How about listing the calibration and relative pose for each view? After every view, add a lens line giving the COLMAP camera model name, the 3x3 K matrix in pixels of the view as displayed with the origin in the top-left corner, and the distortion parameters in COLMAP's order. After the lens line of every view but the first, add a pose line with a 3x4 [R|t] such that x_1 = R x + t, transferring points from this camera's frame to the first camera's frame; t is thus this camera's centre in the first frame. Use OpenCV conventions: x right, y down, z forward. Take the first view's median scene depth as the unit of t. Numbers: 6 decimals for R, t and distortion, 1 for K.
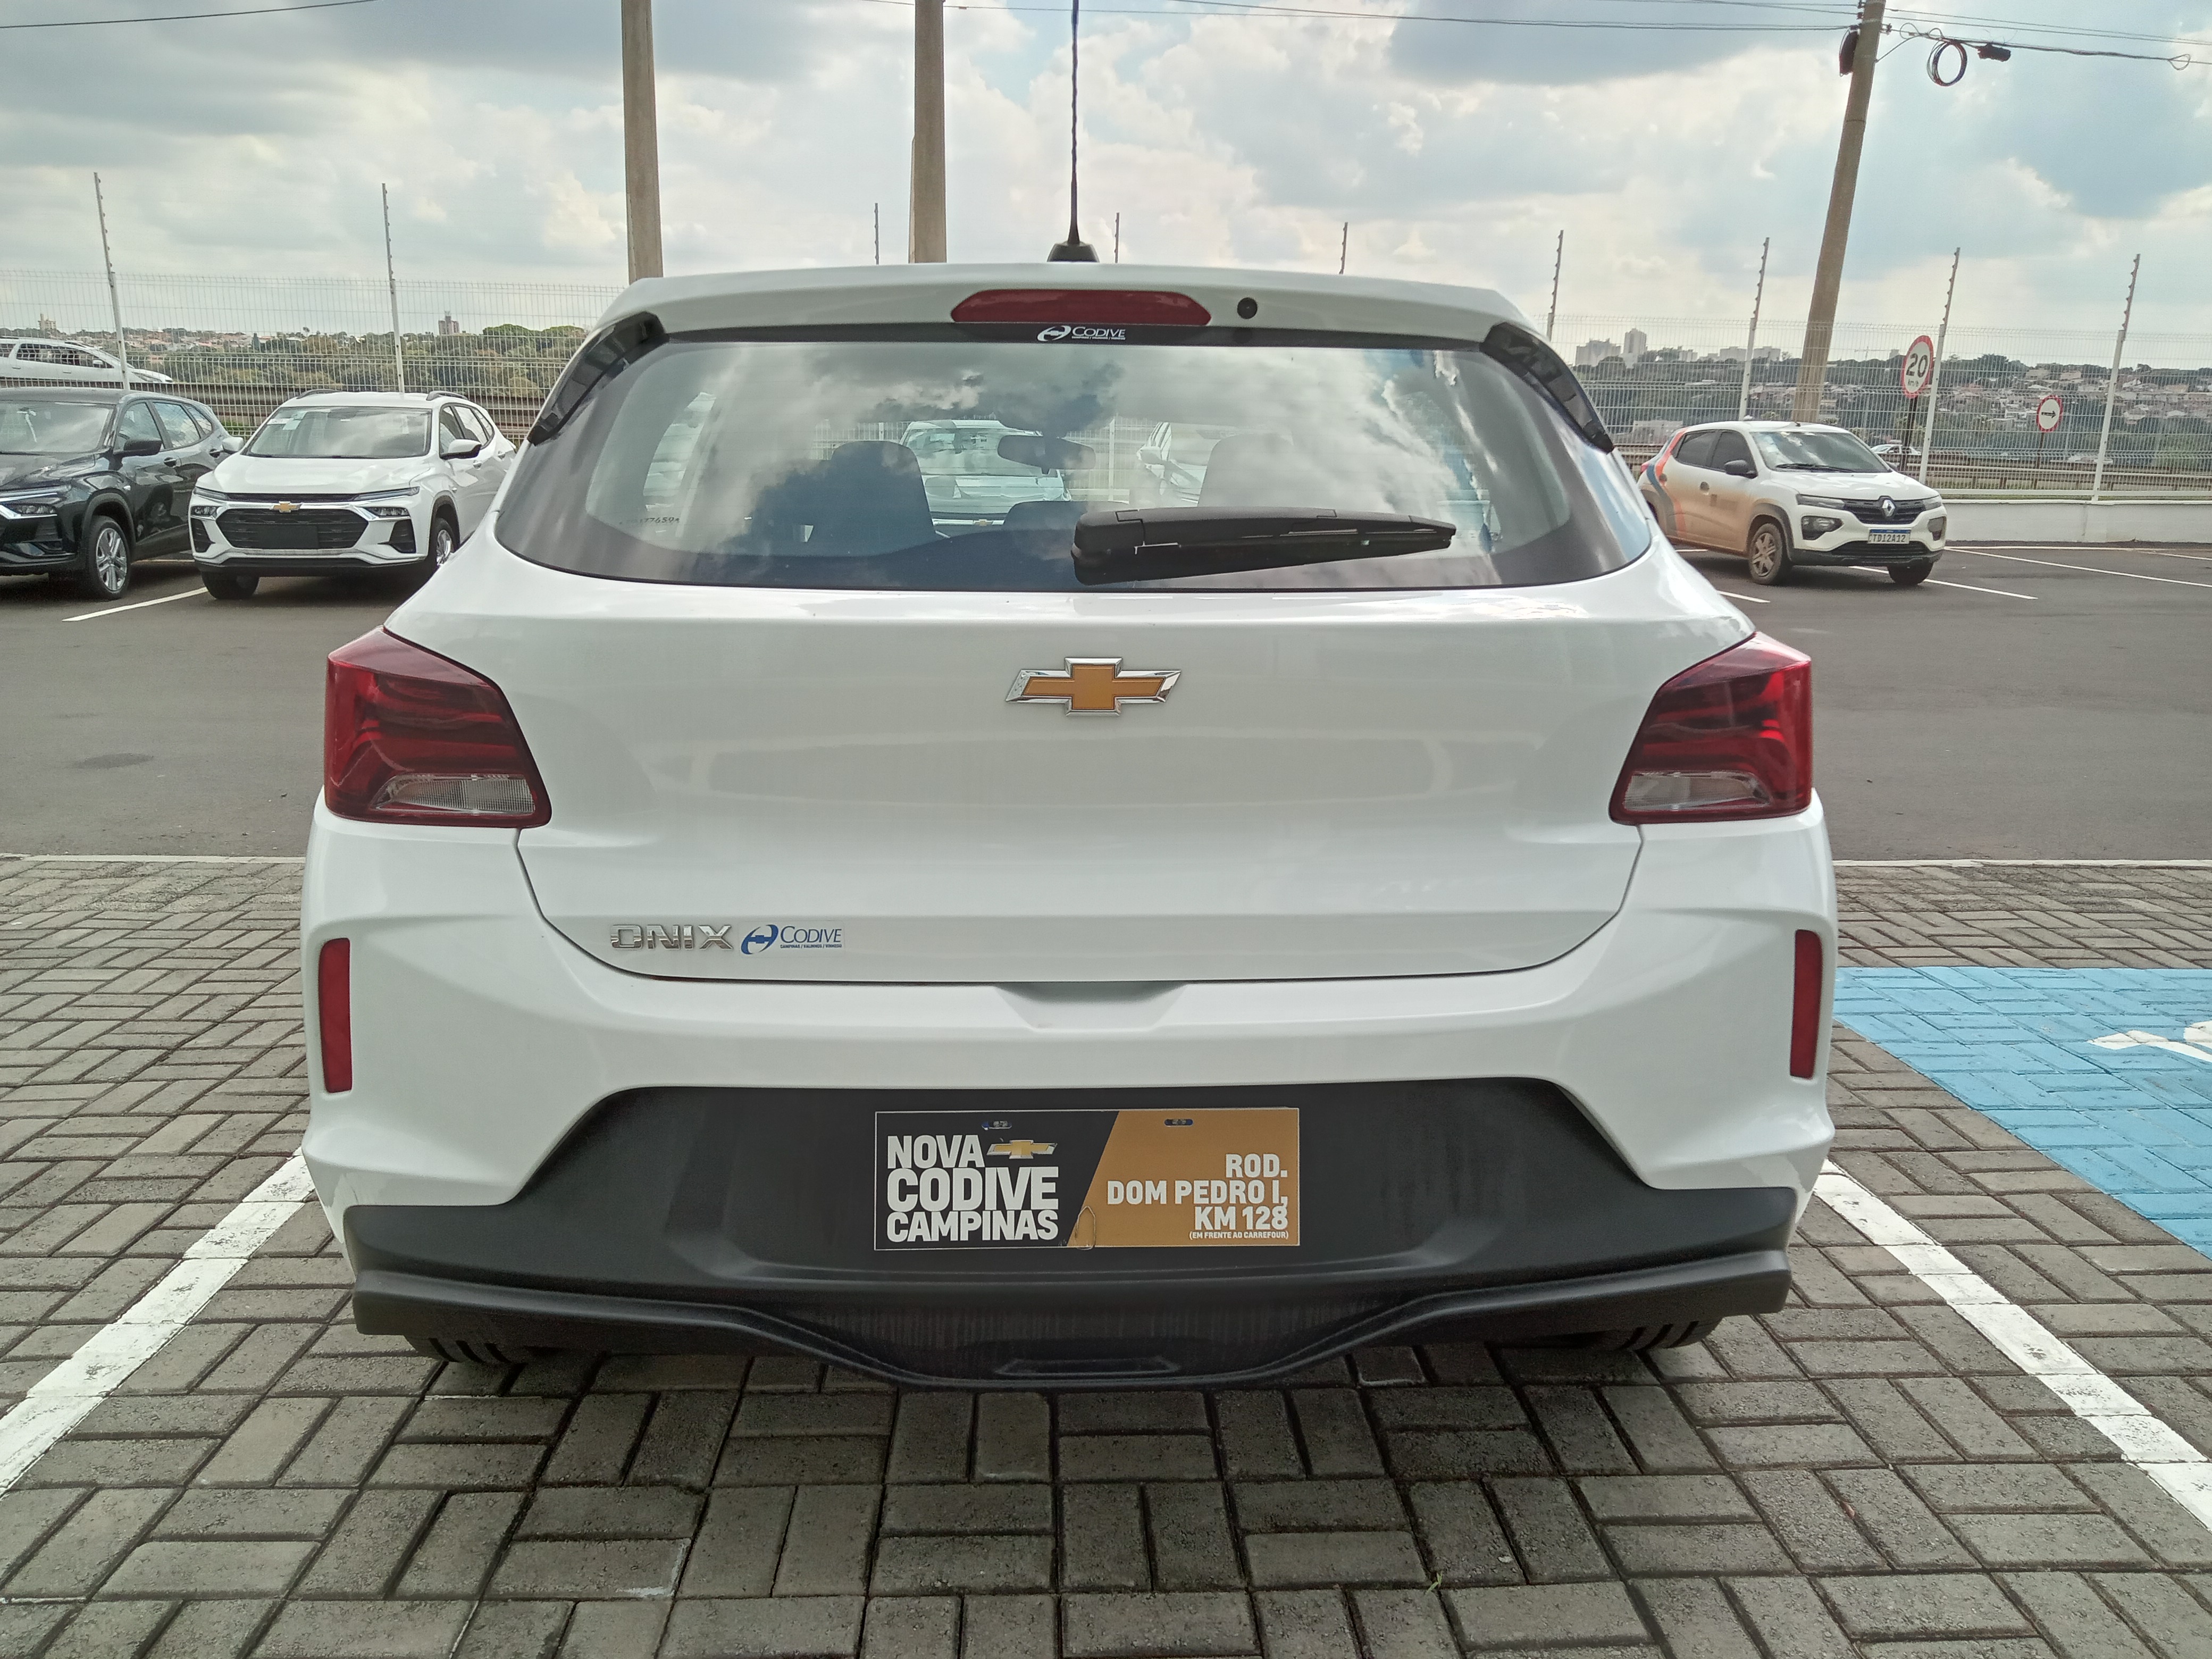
lens RADIAL K [[1598.7, 0, 1108.3], [0, 1598.7, 826.2], [0, 0, 1]] dist [0.044351, -0.047704]
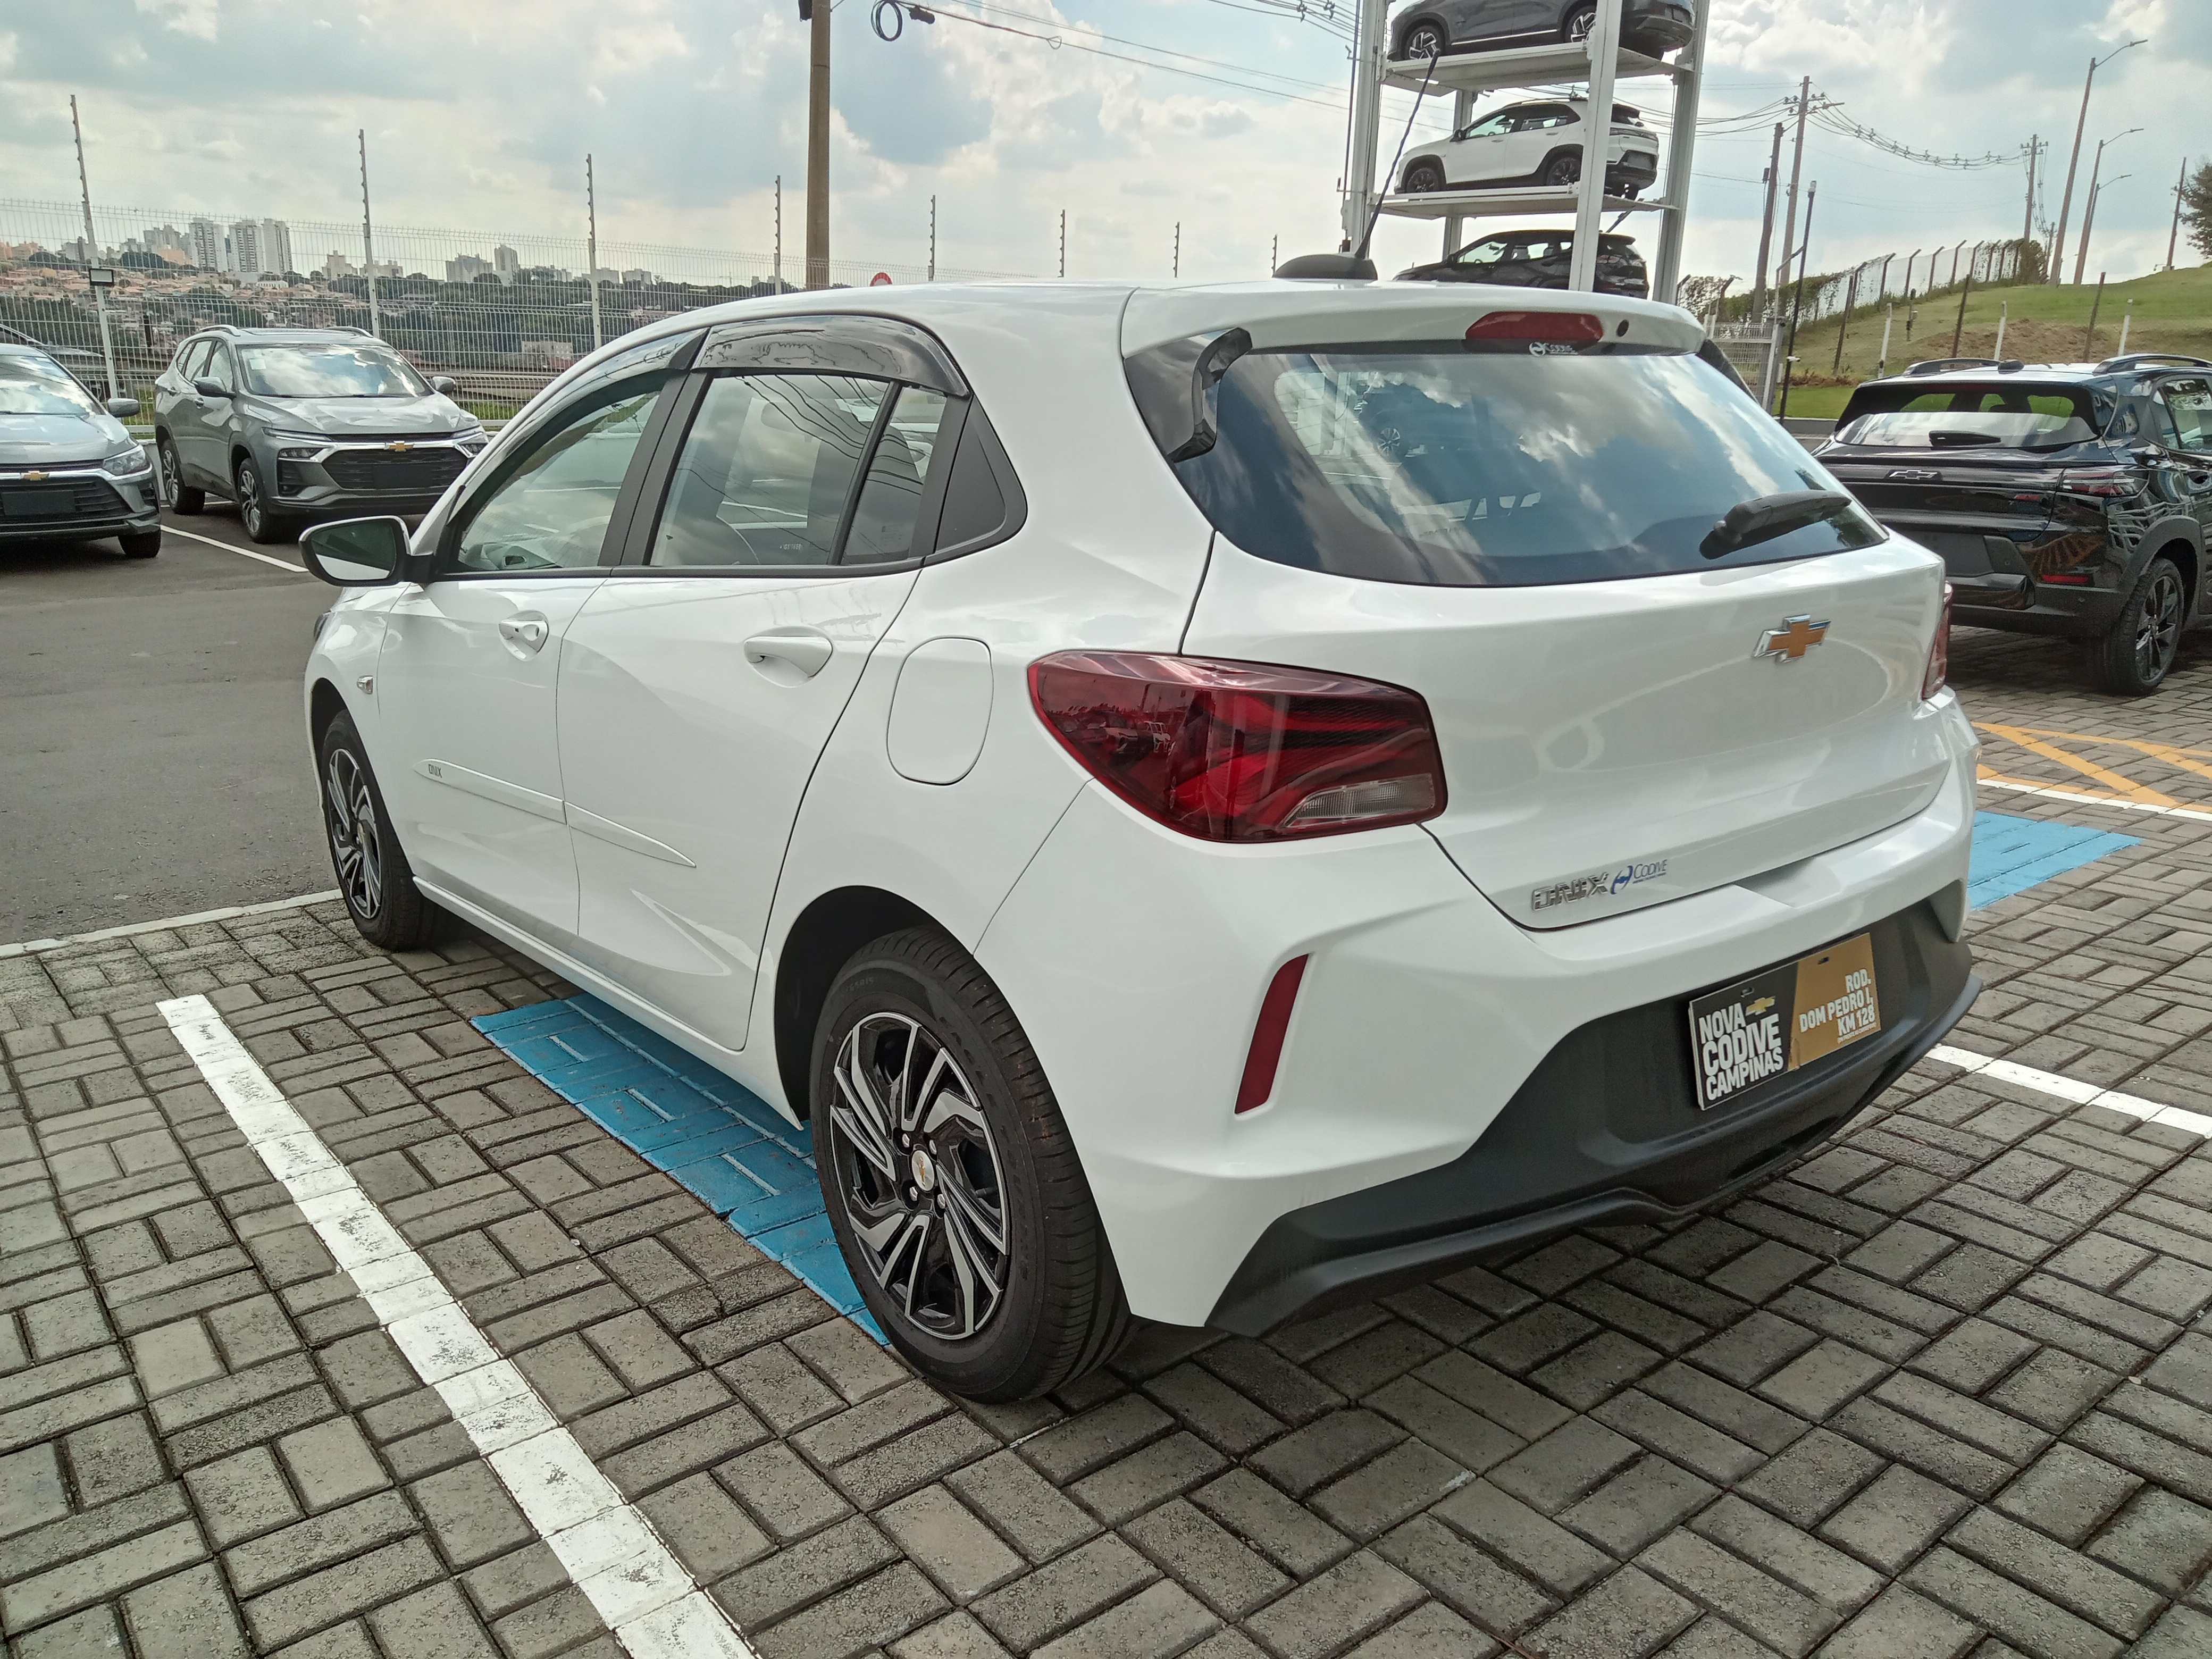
lens RADIAL K [[1598.7, 0, 1109.3], [0, 1598.7, 822.4], [0, 0, 1]] dist [0.044351, -0.047704]
pose [[0.809889, -0.158829, 0.564671, -1.098328], [0.133322, 0.987292, 0.086484, -0.115500], [-0.571231, 0.005240, 0.820772, 0.223481]]
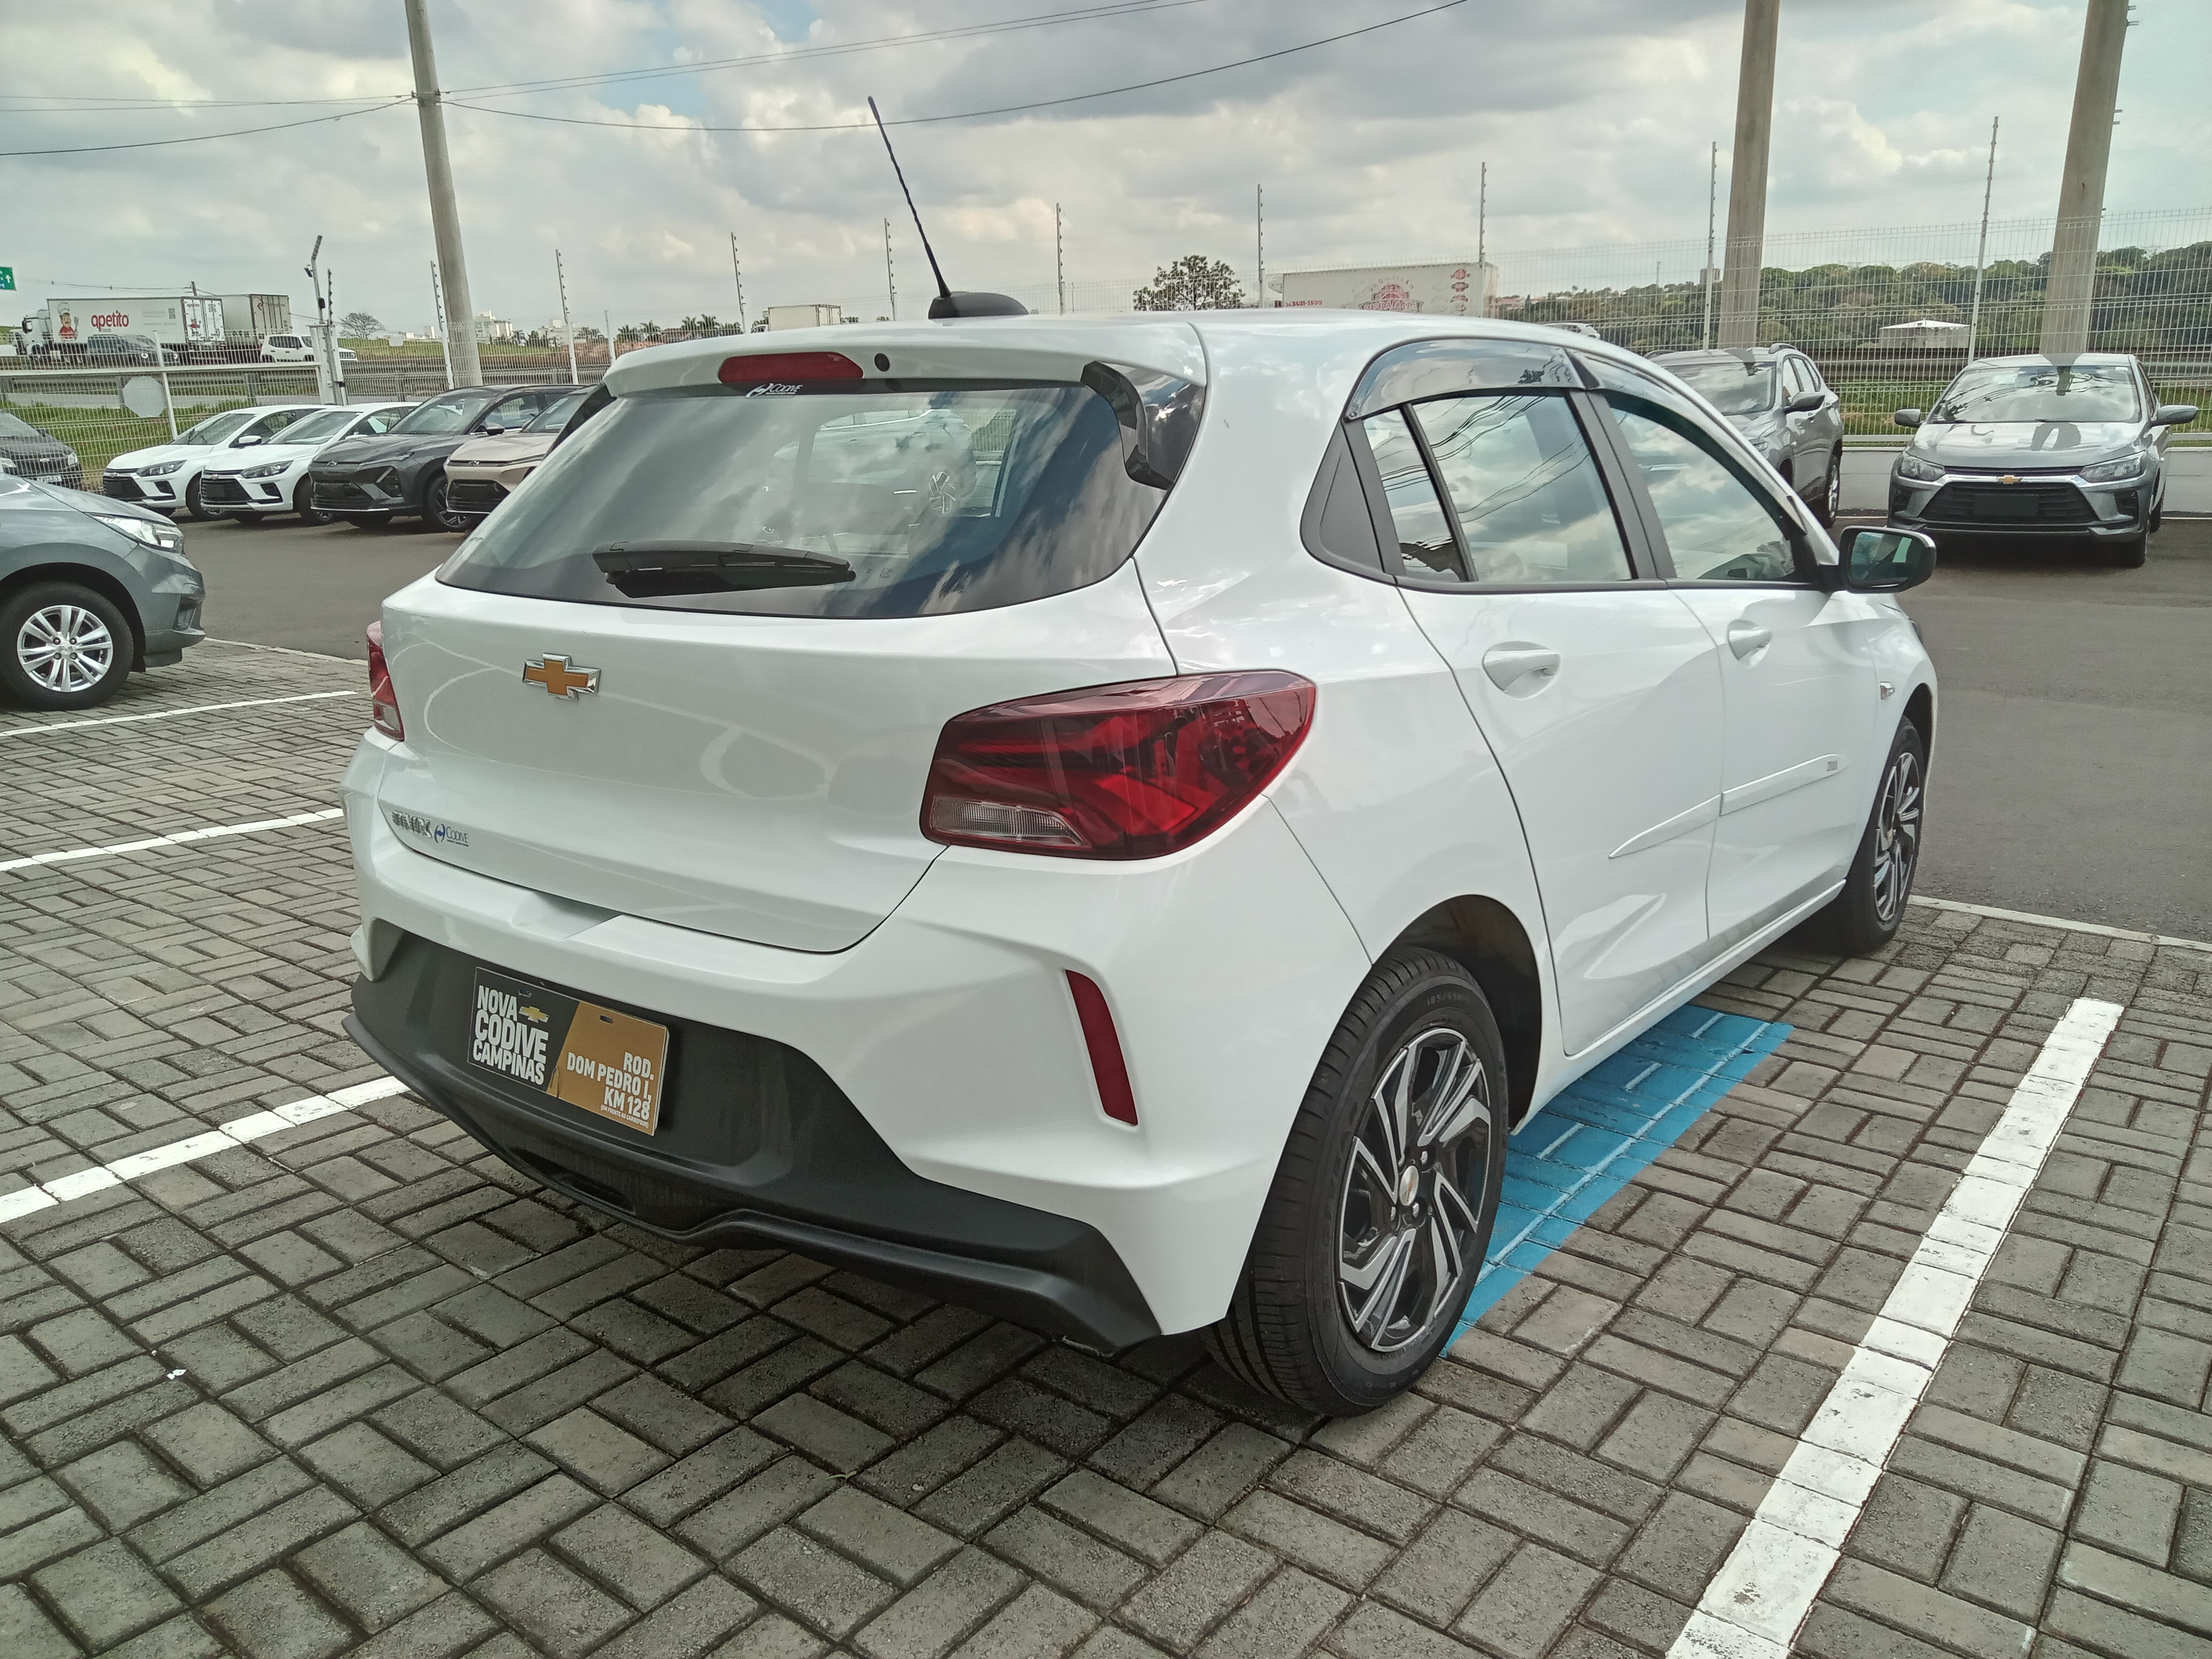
lens RADIAL K [[1598.7, 0, 1103.5], [0, 1598.7, 823.7], [0, 0, 1]] dist [0.044351, -0.047704]
pose [[0.763583, 0.131110, -0.632258, 1.076040], [-0.111980, 0.991220, 0.070308, -0.101245], [0.635925, 0.017115, 0.771561, 0.235356]]
